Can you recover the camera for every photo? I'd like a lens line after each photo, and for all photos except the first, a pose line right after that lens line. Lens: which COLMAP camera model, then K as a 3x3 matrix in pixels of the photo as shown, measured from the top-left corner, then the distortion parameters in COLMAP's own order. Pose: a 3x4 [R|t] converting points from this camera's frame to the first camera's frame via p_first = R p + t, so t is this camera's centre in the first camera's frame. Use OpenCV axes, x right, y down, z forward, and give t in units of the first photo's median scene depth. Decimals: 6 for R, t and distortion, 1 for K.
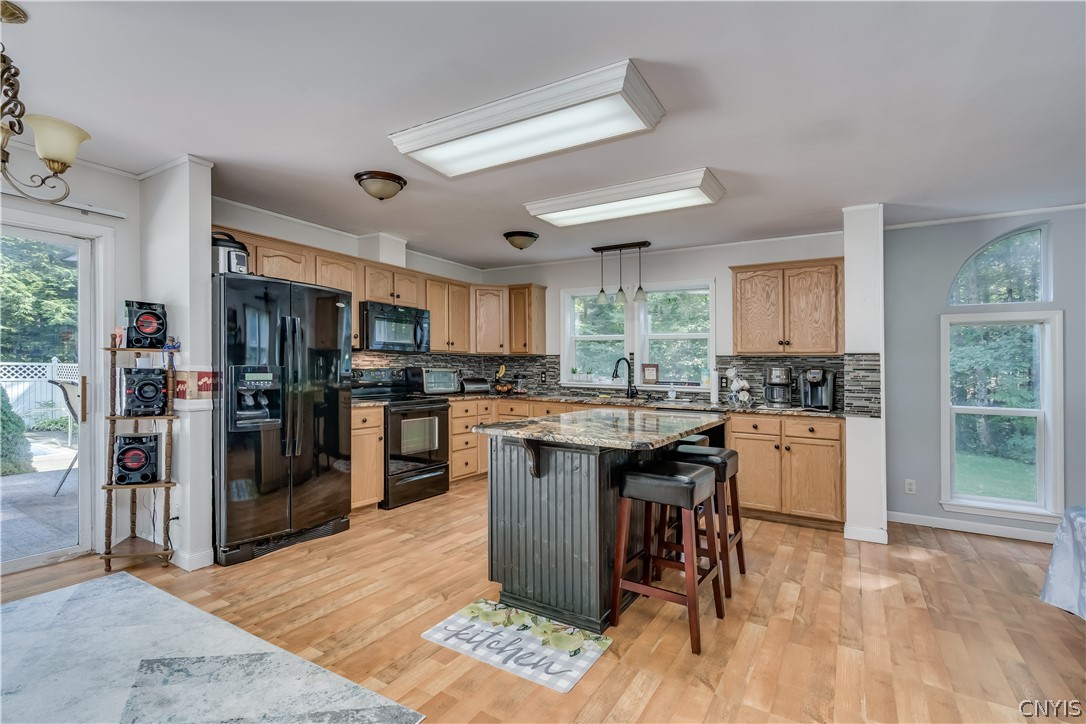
lens RADIAL K [[509.6, 0, 531.4], [0, 509.6, 364.6], [0, 0, 1]] dist [-0.001076, 0.000197]
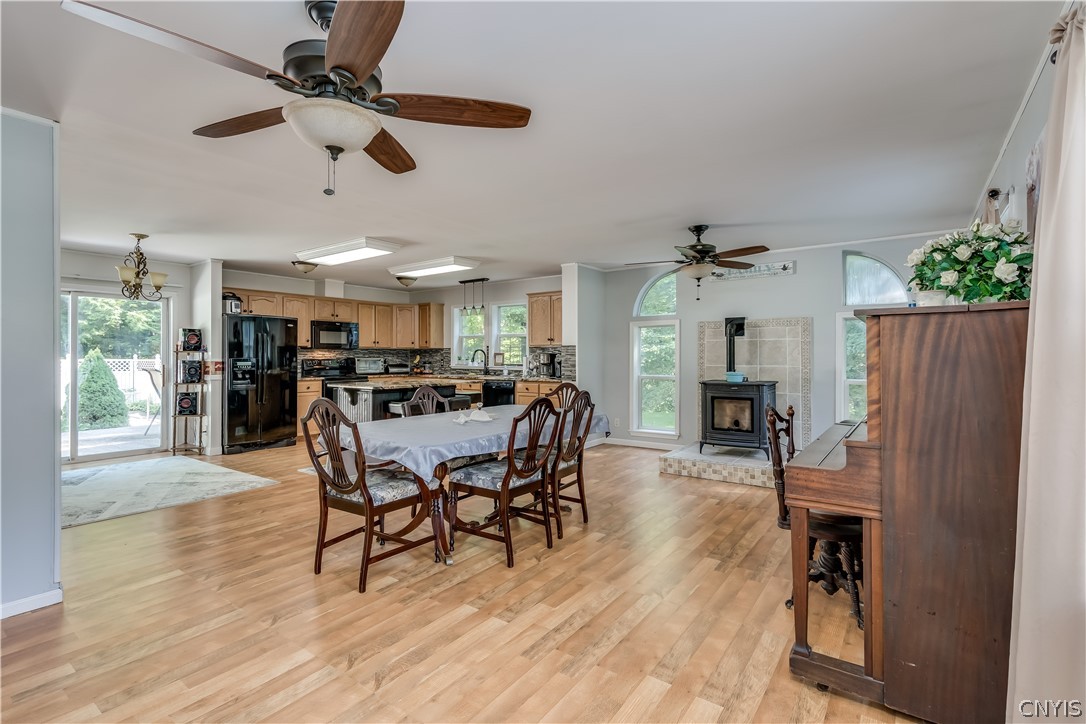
lens RADIAL K [[509.6, 0, 530.1], [0, 509.6, 336.8], [0, 0, 1]] dist [-0.001076, 0.000197]
pose [[0.996302, -0.021296, -0.083234, 0.642972], [0.018547, 0.999261, -0.033663, 0.004968], [0.083890, 0.031995, 0.995961, -0.776173]]
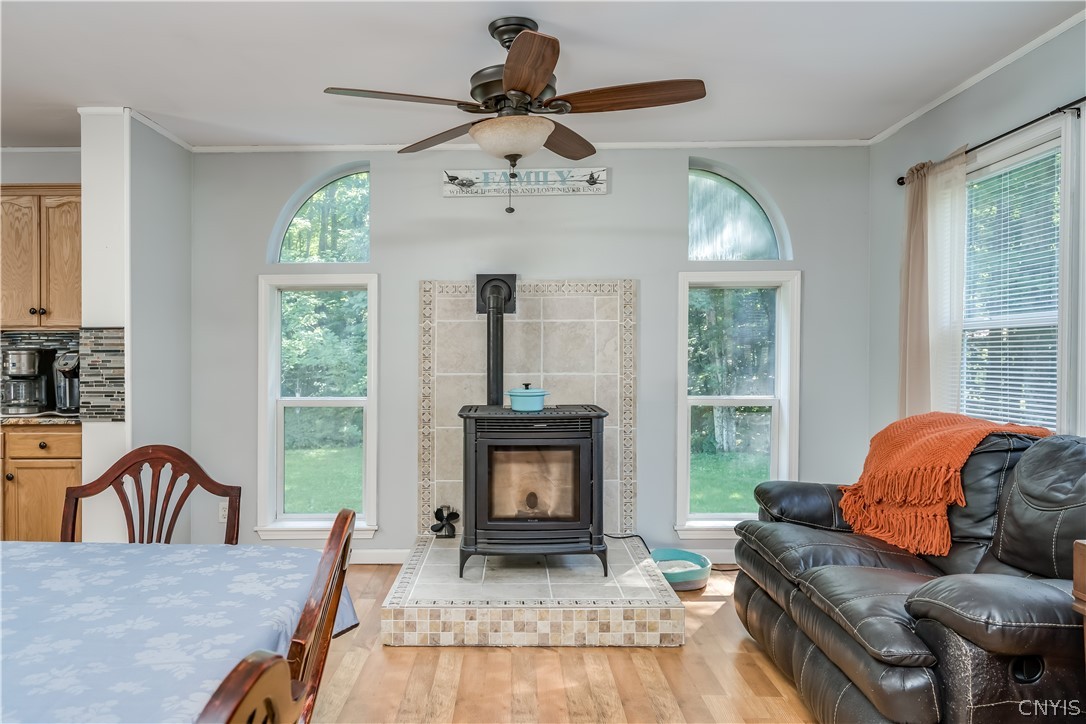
lens RADIAL K [[811.4, 0, 534.0], [0, 811.4, 352.3], [0, 0, 1]] dist [0.005110, 0.004759]
pose [[0.856980, -0.020192, 0.514954, 0.566166], [0.015391, 0.999789, 0.013589, 0.004779], [-0.515120, -0.003720, 0.857110, -0.217039]]
